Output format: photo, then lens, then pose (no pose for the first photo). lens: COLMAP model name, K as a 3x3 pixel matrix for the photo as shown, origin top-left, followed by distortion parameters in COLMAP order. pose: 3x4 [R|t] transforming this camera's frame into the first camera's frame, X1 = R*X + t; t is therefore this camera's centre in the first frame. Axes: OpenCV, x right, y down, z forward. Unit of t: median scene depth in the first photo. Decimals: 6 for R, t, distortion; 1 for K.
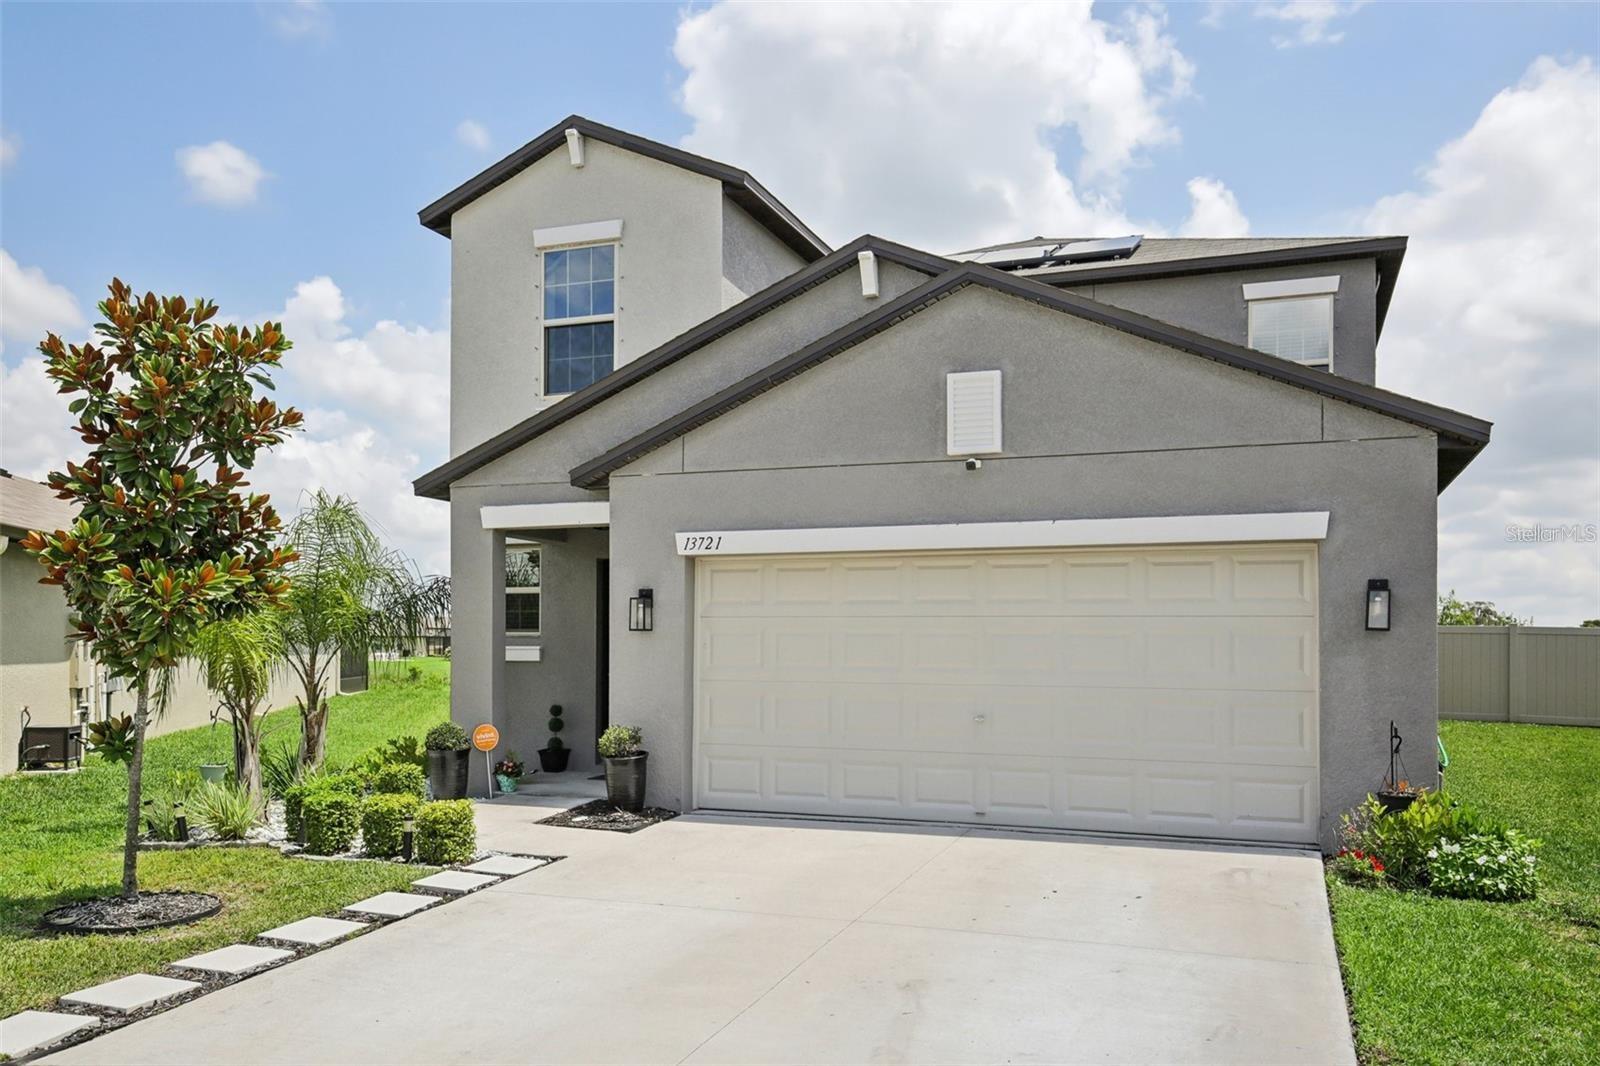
lens RADIAL K [[1303.2, 0, 802.4], [0, 1303.2, 618.6], [0, 0, 1]] dist [0.019676, -0.000379]
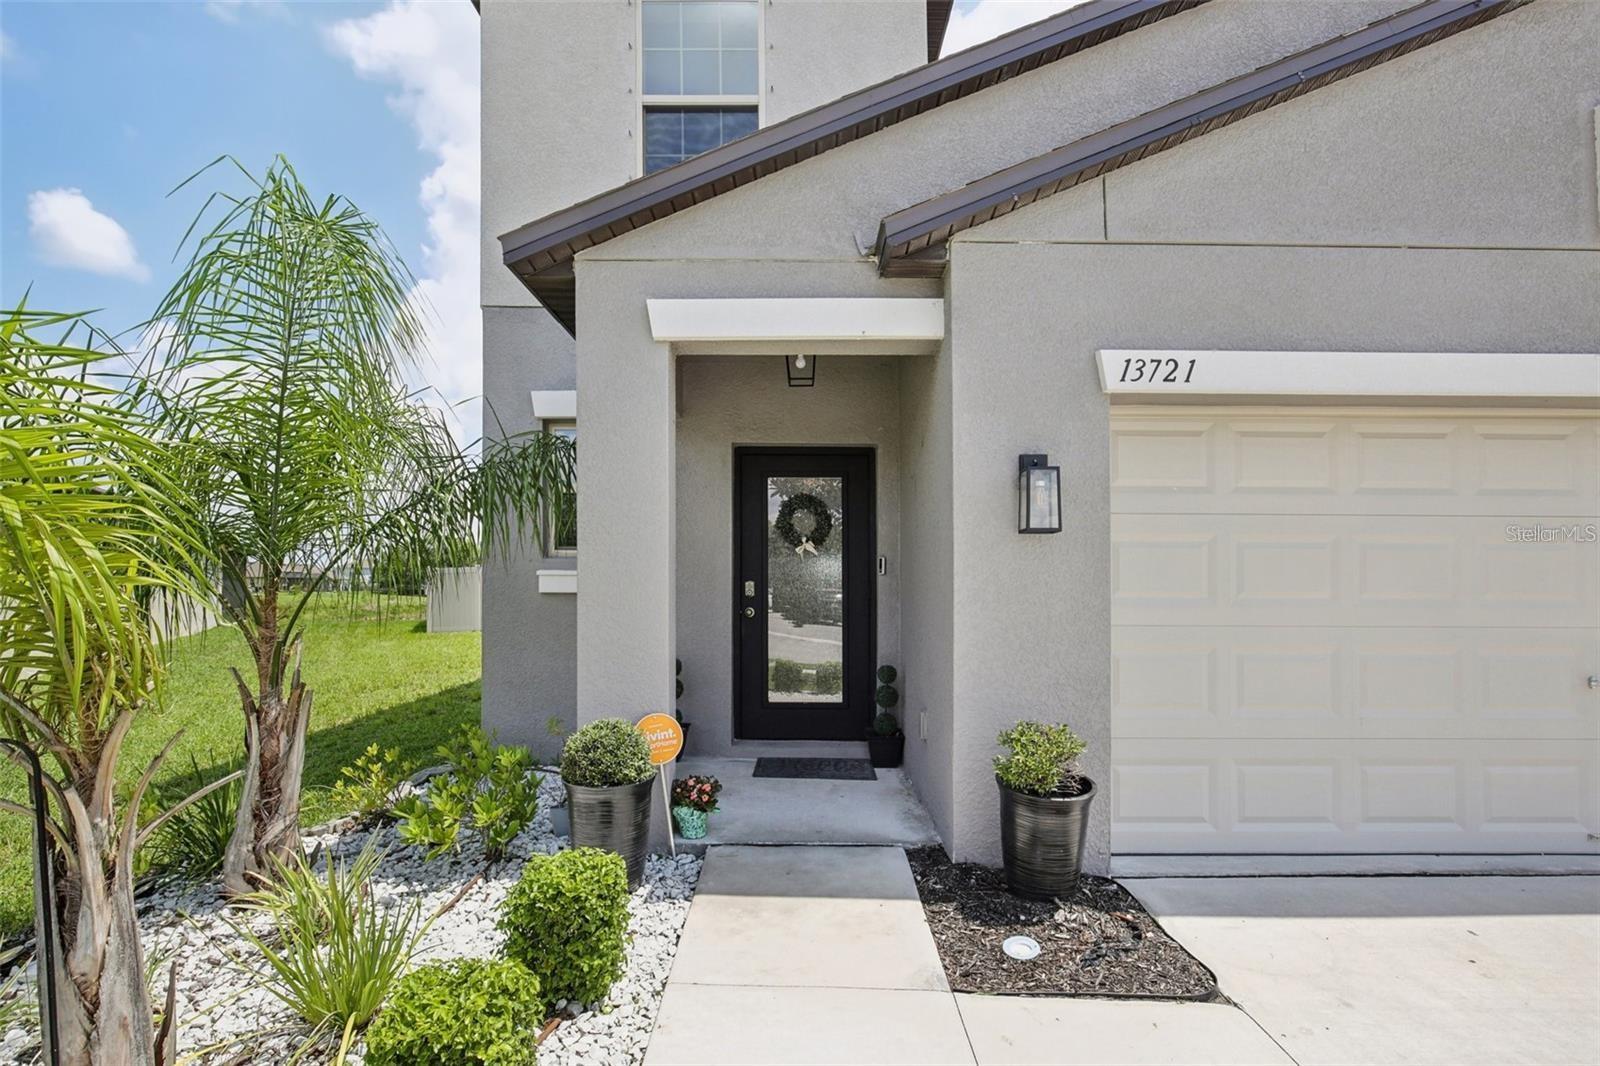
lens RADIAL K [[751.1, 0, 798.0], [0, 751.1, 572.2], [0, 0, 1]] dist [-0.017607, 0.000916]
pose [[0.938696, 0.009119, 0.344627, -0.330428], [-0.009232, 0.999957, -0.001314, 0.027743], [-0.344624, -0.001948, 0.938739, 0.785518]]
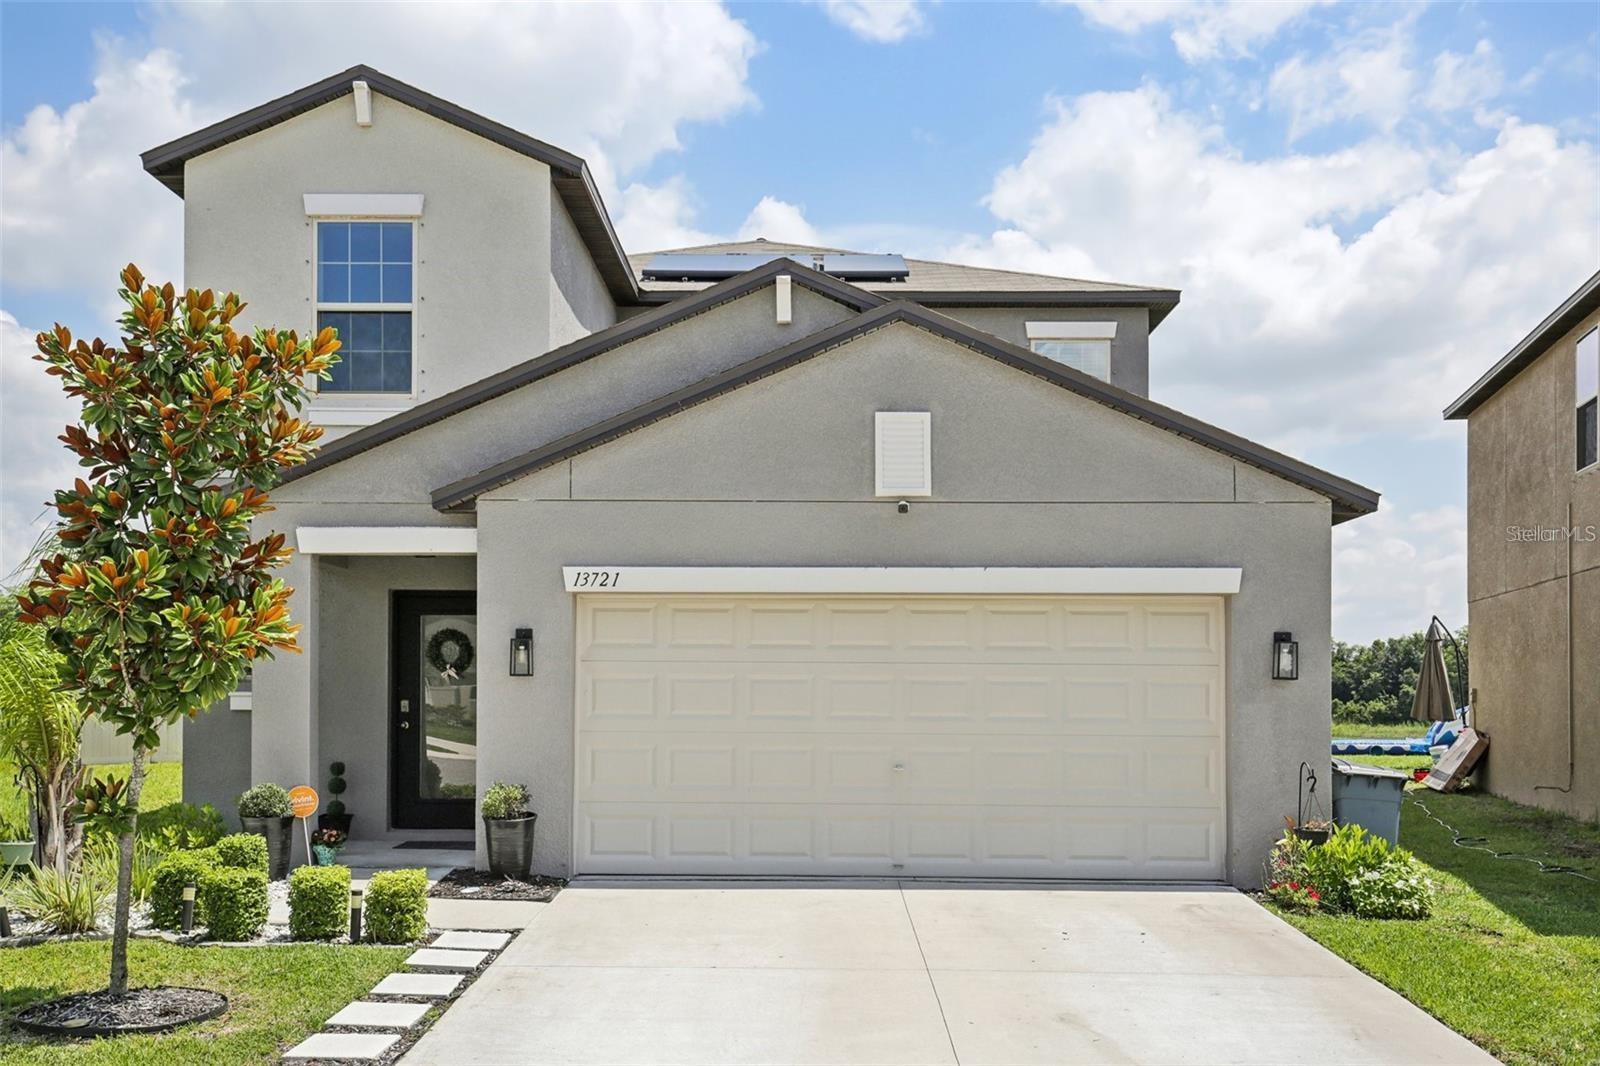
lens RADIAL K [[1581.2, 0, 801.4], [0, 1581.2, 652.6], [0, 0, 1]] dist [0.015665, -0.008440]
pose [[0.938602, 0.008493, 0.344898, -0.330191], [-0.008331, 0.999963, -0.001953, -0.006330], [-0.344902, -0.001040, 0.938638, -0.078446]]
